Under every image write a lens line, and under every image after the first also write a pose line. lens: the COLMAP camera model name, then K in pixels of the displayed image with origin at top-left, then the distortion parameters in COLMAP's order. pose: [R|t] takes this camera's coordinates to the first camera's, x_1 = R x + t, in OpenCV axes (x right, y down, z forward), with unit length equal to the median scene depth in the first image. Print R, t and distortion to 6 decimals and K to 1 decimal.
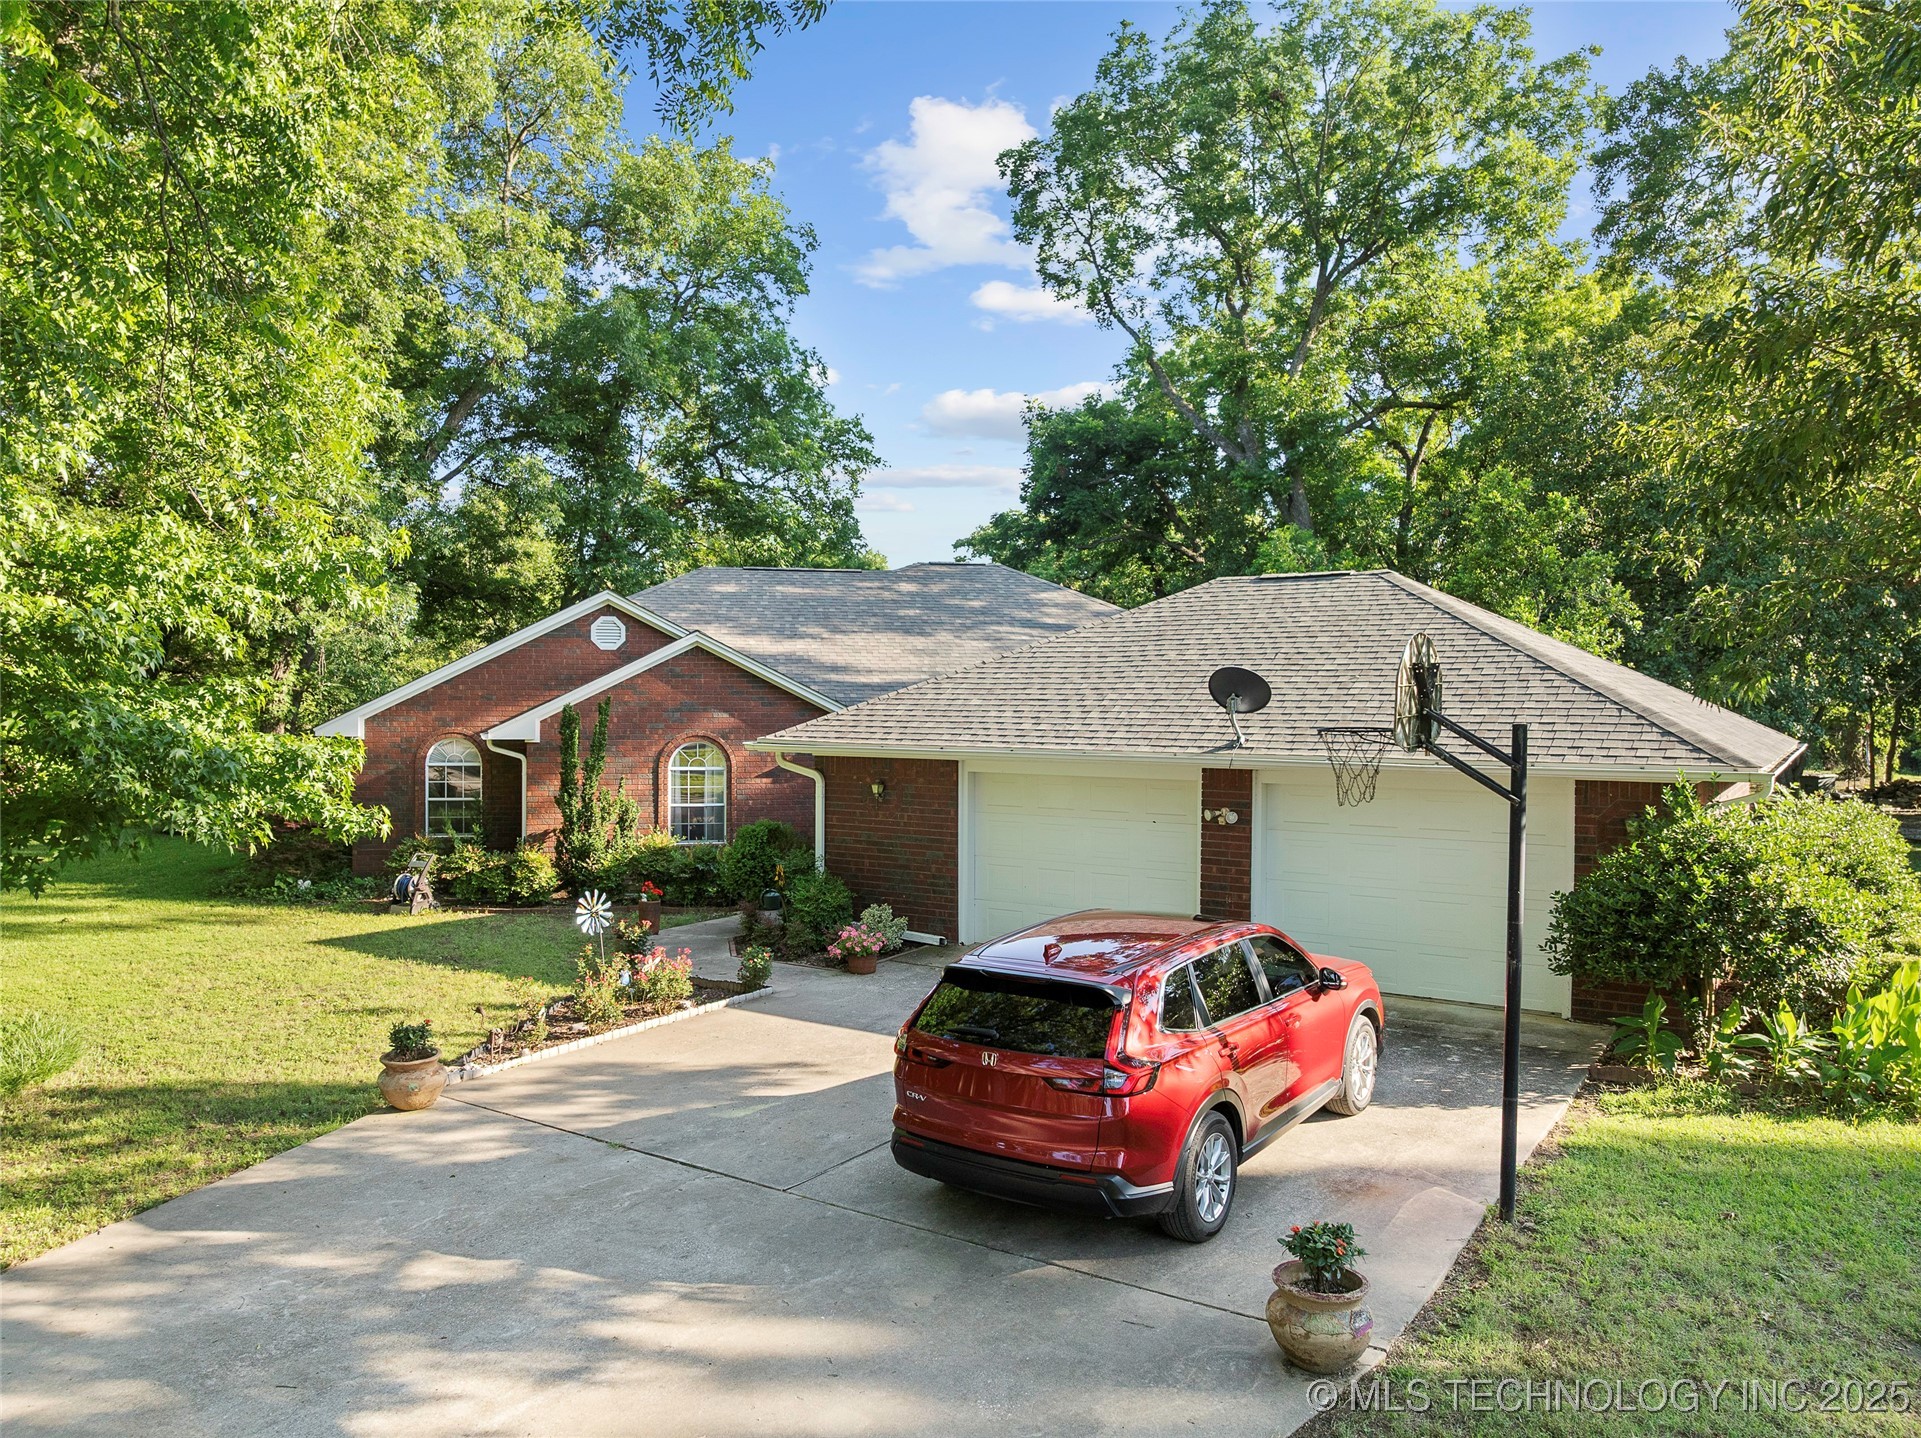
lens RADIAL K [[1380.6, 0, 960.5], [0, 1380.6, 719.0], [0, 0, 1]] dist [-0.021164, -0.000365]
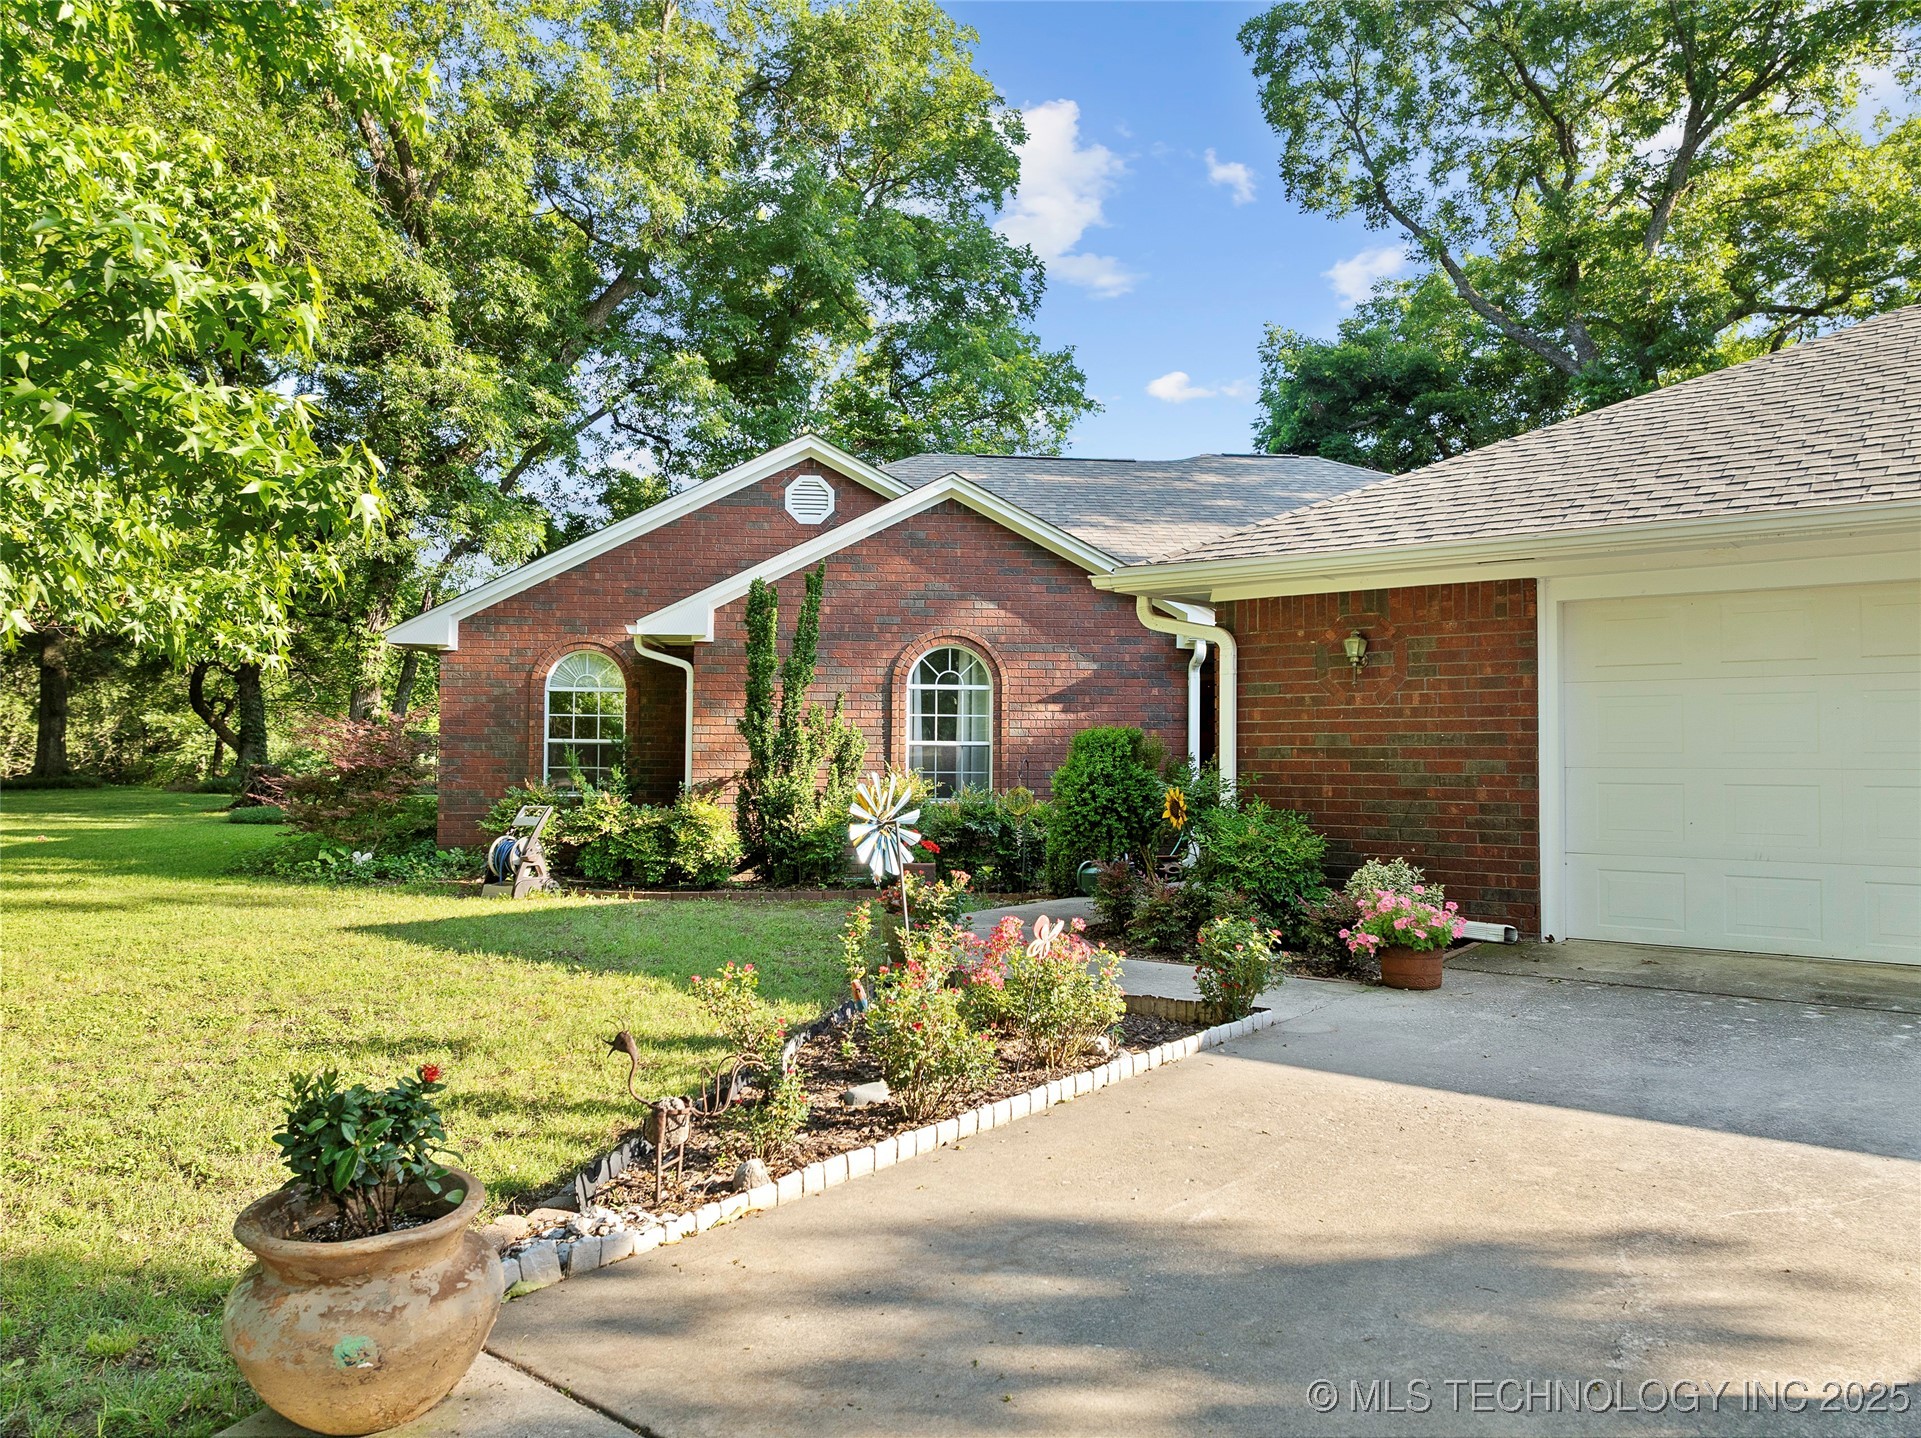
lens RADIAL K [[1380.6, 0, 960.5], [0, 1380.6, 719.0], [0, 0, 1]] dist [-0.021164, -0.000365]
pose [[0.995666, -0.000470, -0.093003, -0.133826], [-0.003384, 0.999142, -0.041270, 0.082840], [0.092943, 0.041405, 0.994810, 0.378720]]
